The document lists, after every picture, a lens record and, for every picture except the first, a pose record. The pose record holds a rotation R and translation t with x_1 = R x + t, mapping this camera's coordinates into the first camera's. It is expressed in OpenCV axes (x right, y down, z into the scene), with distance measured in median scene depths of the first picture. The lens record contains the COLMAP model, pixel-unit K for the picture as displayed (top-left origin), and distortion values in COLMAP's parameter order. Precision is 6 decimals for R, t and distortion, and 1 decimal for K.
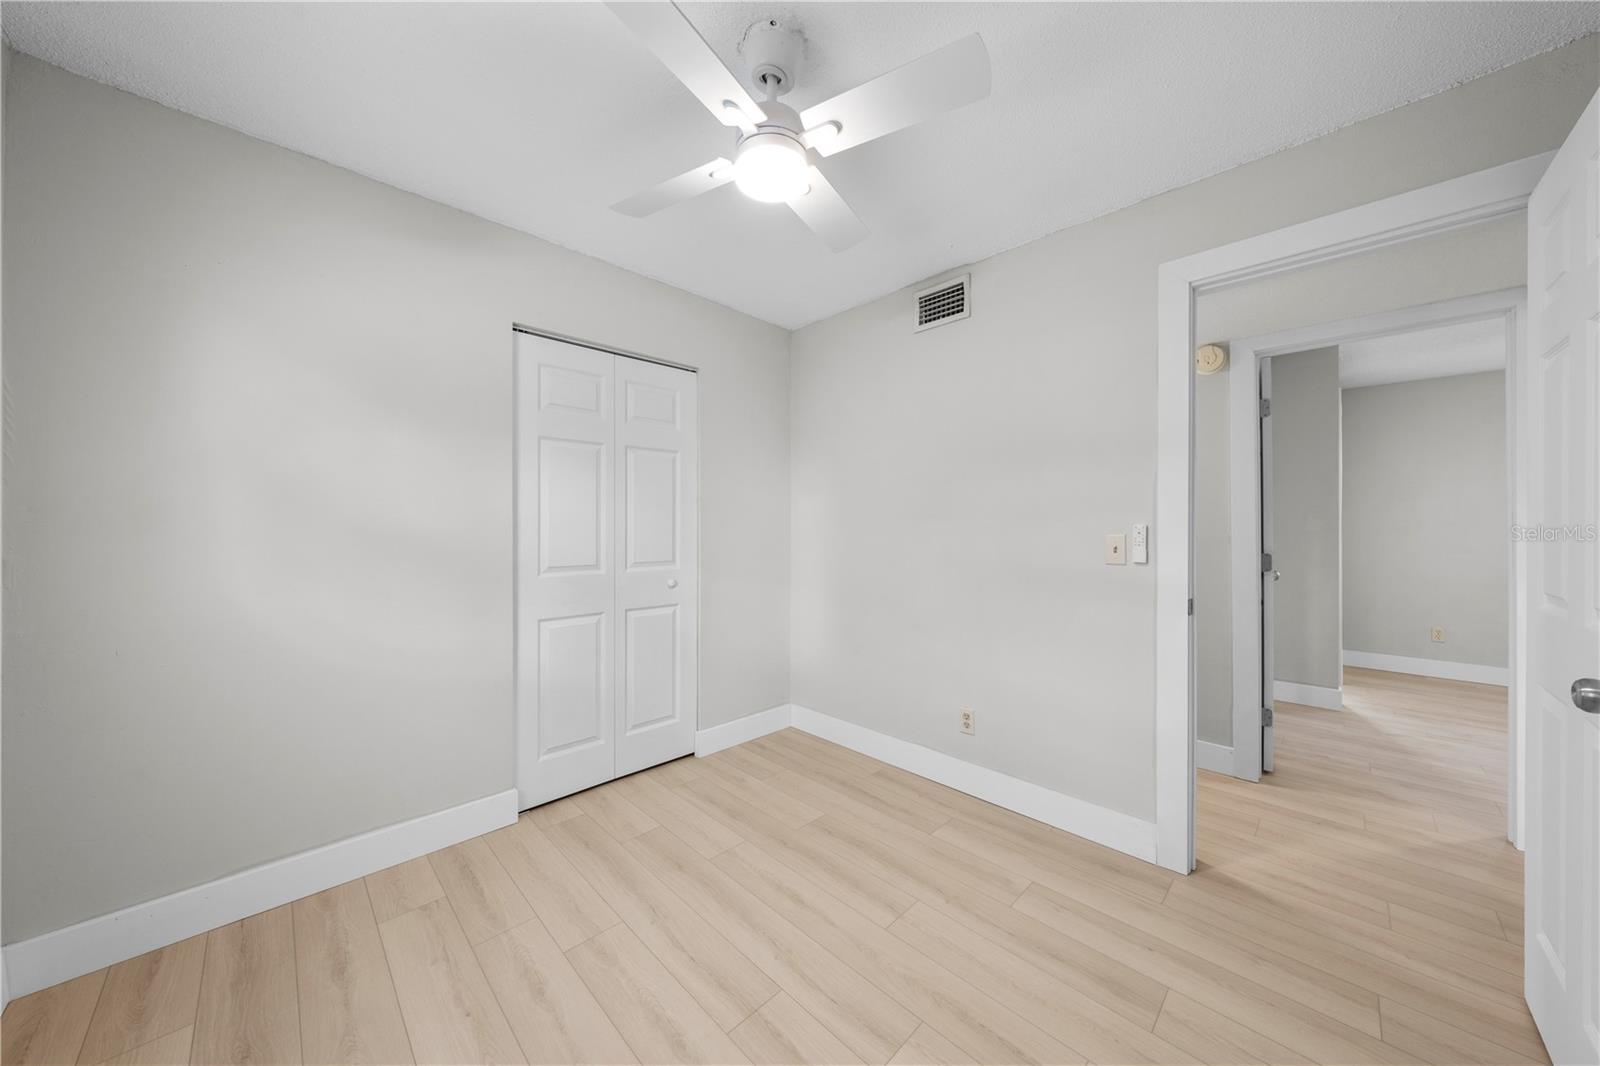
lens RADIAL K [[543.3, 0, 801.2], [0, 543.3, 527.8], [0, 0, 1]] dist [-0.001682, -0.000093]
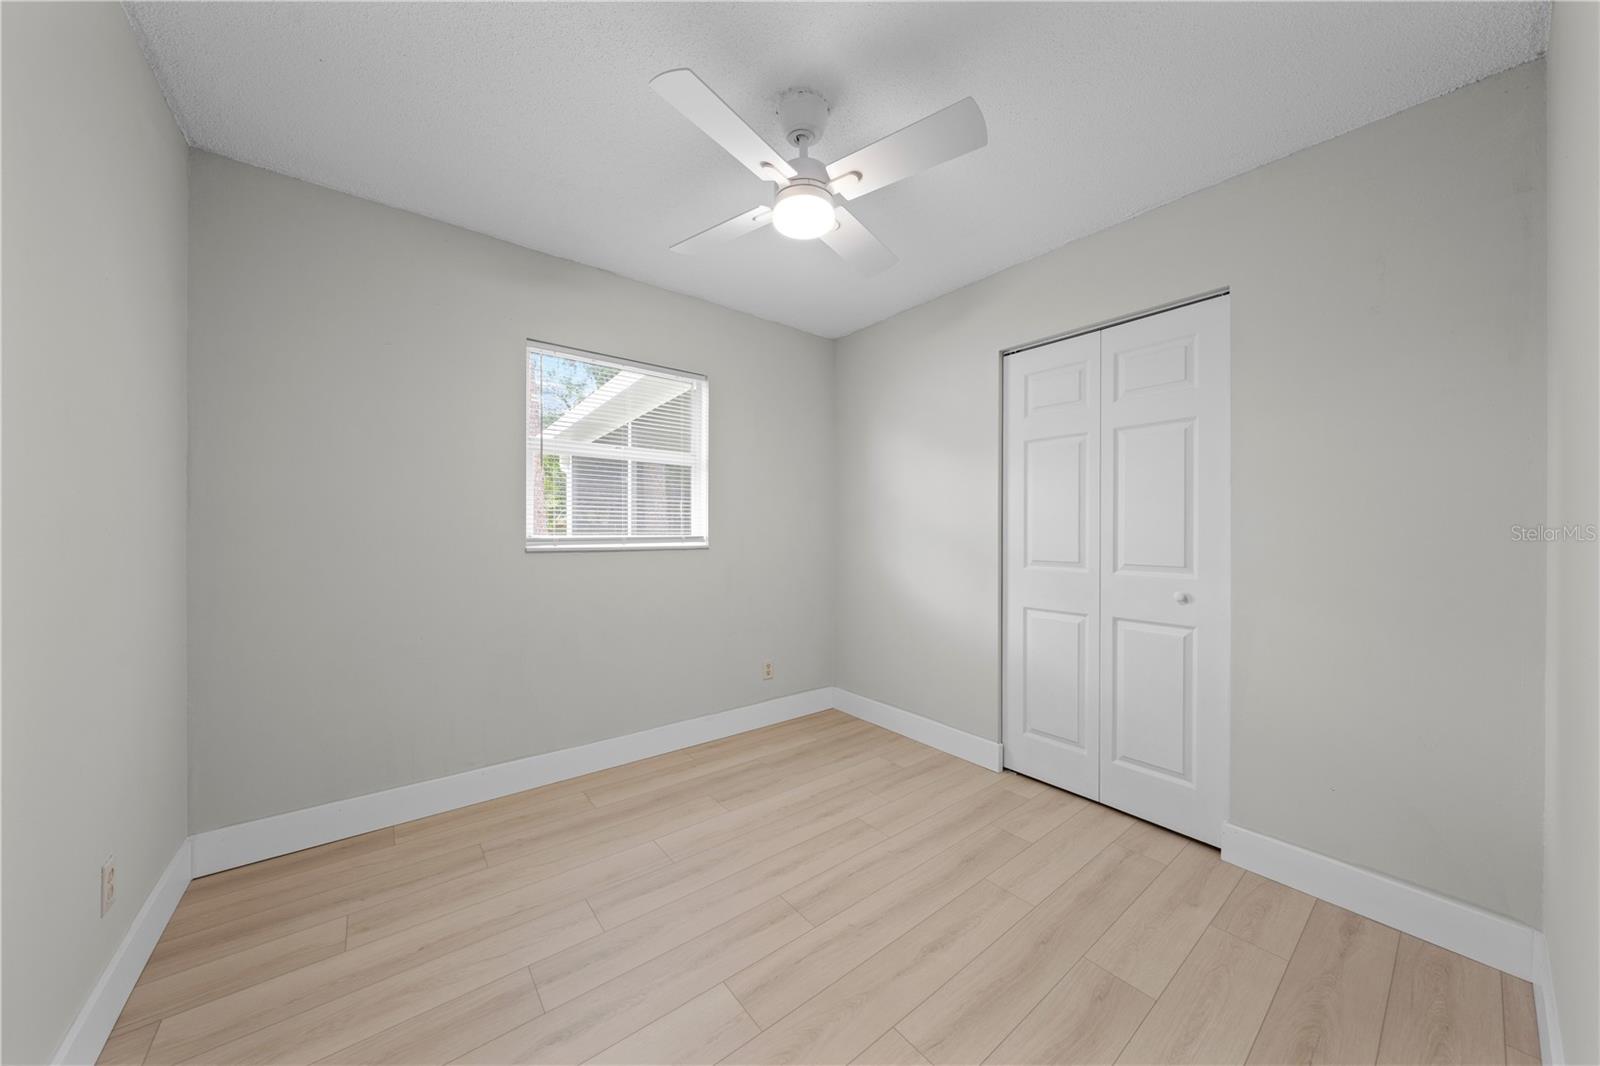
lens RADIAL K [[543.3, 0, 801.2], [0, 543.3, 527.8], [0, 0, 1]] dist [-0.001682, -0.000093]
pose [[-0.113828, -0.007166, -0.993475, 0.674140], [-0.006337, 0.999959, -0.006487, 0.018389], [0.993480, 0.005557, -0.113868, 0.675548]]
